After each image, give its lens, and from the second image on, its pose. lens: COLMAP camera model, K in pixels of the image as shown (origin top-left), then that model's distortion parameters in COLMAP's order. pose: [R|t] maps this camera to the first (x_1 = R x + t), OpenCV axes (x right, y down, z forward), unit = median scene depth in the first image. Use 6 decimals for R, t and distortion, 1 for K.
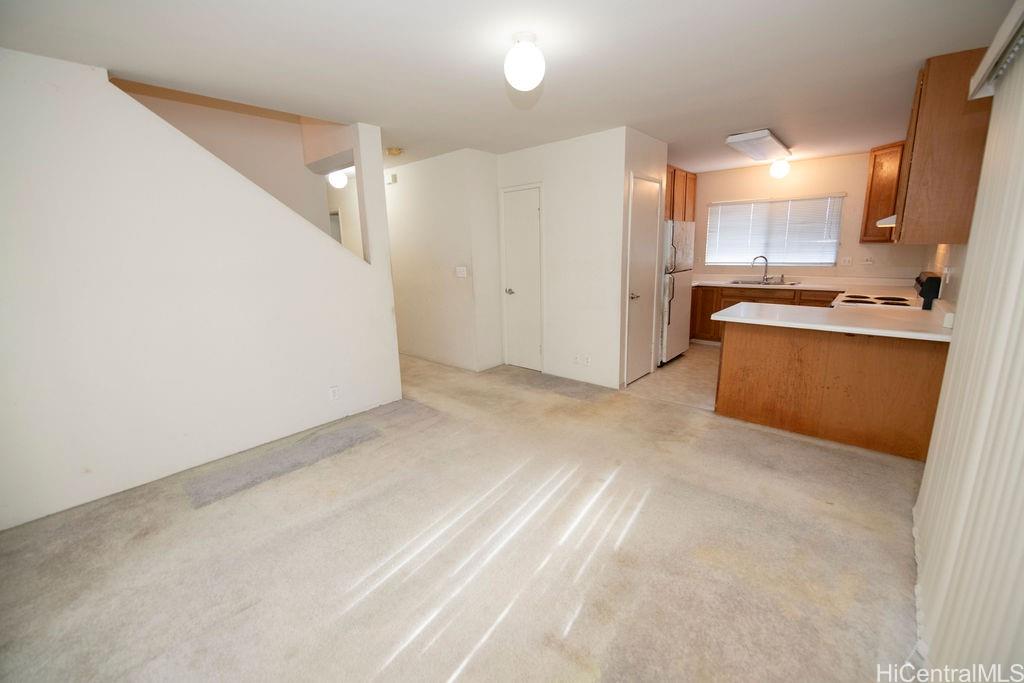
lens RADIAL K [[416.3, 0, 514.3], [0, 416.3, 336.0], [0, 0, 1]] dist [-0.002204, -0.007567]
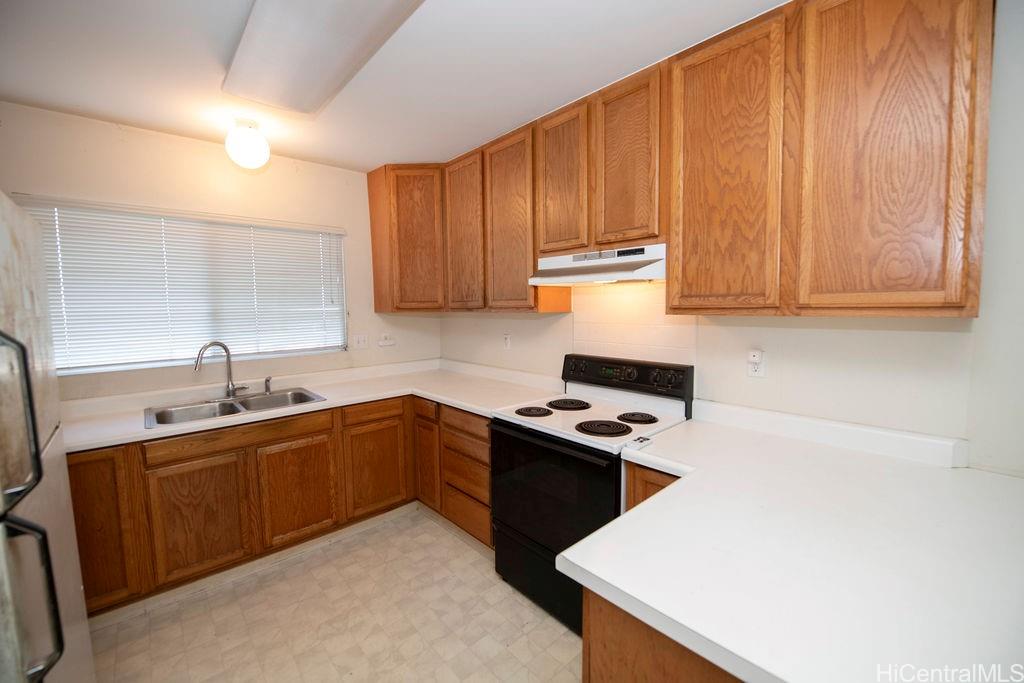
lens RADIAL K [[416.3, 0, 514.3], [0, 416.3, 336.0], [0, 0, 1]] dist [-0.002204, -0.007567]
pose [[0.120684, -0.051461, 0.991356, 0.313854], [0.214578, 0.976398, 0.024563, -0.225200], [-0.969222, 0.209759, 0.128878, 1.017650]]
